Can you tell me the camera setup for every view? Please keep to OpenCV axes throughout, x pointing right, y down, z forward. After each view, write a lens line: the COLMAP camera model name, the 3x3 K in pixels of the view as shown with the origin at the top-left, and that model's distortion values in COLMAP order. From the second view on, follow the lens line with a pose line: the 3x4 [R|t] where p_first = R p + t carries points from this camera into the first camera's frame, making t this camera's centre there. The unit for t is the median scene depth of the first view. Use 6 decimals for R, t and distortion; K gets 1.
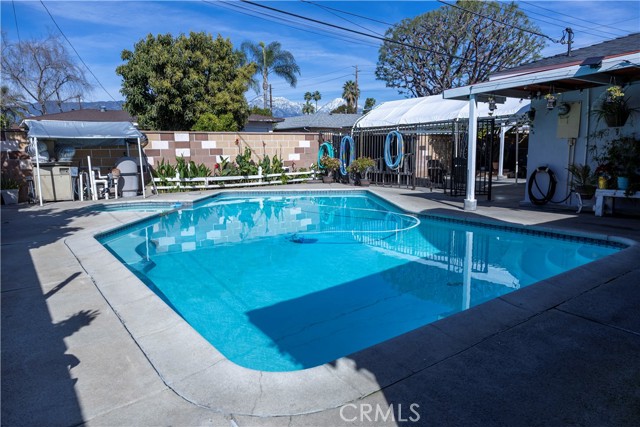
lens RADIAL K [[436.3, 0, 318.8], [0, 436.3, 215.2], [0, 0, 1]] dist [0.003517, 0.000691]
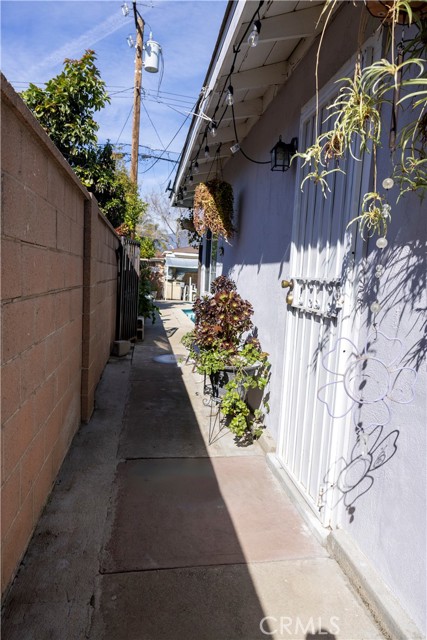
lens RADIAL K [[436.3, 0, 213.7], [0, 436.3, 320.0], [0, 0, 1]] dist [0.003517, 0.000691]
pose [[0.894182, 0.110560, -0.433838, 0.389888], [-0.143967, 0.988568, -0.044802, 0.114048], [0.423925, 0.102520, 0.899876, -0.616033]]
